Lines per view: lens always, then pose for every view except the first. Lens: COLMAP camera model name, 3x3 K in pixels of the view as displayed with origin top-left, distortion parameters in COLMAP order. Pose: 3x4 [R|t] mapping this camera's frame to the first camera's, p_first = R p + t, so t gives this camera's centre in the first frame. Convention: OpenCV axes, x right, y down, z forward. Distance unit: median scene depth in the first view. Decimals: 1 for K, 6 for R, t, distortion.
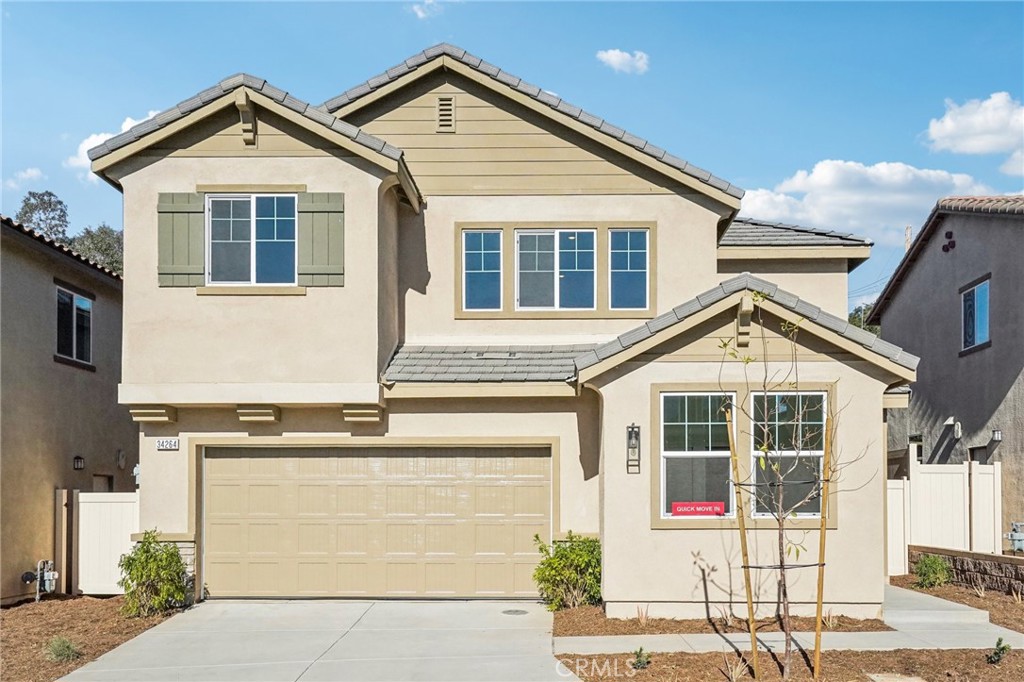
lens RADIAL K [[930.0, 0, 512.0], [0, 930.0, 341.0], [0, 0, 1]] dist [0.055305, 0.000388]
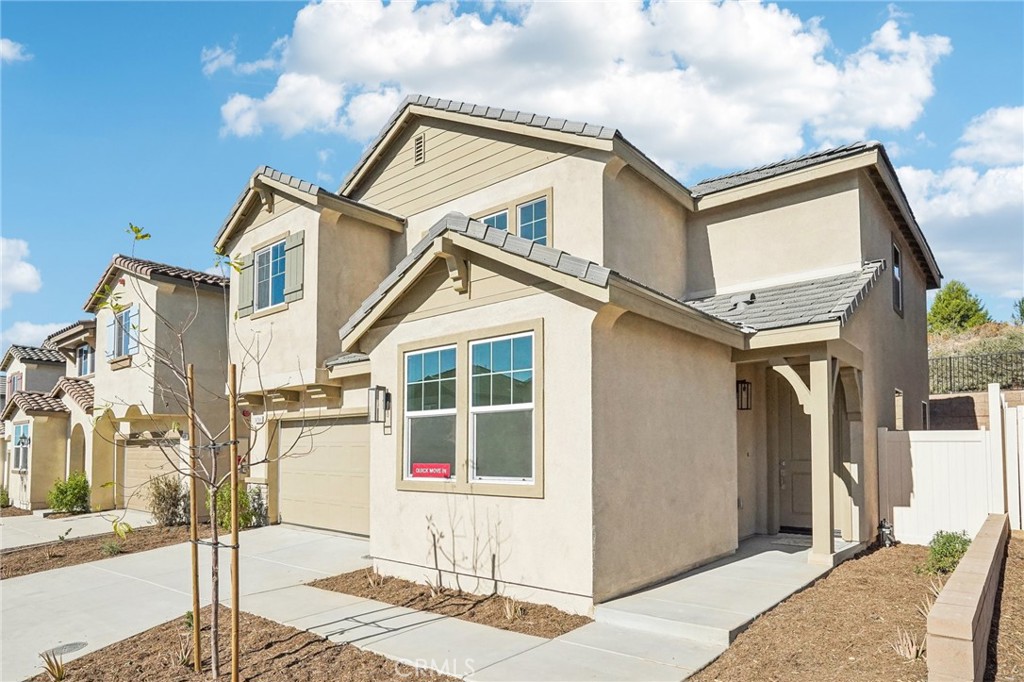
lens RADIAL K [[590.9, 0, 511.9], [0, 590.9, 349.4], [0, 0, 1]] dist [0.000319, -0.000484]
pose [[0.776903, -0.106997, -0.620463, 0.642717], [0.106998, 0.993557, -0.037360, 0.087725], [0.620462, -0.037363, 0.783346, 0.578690]]
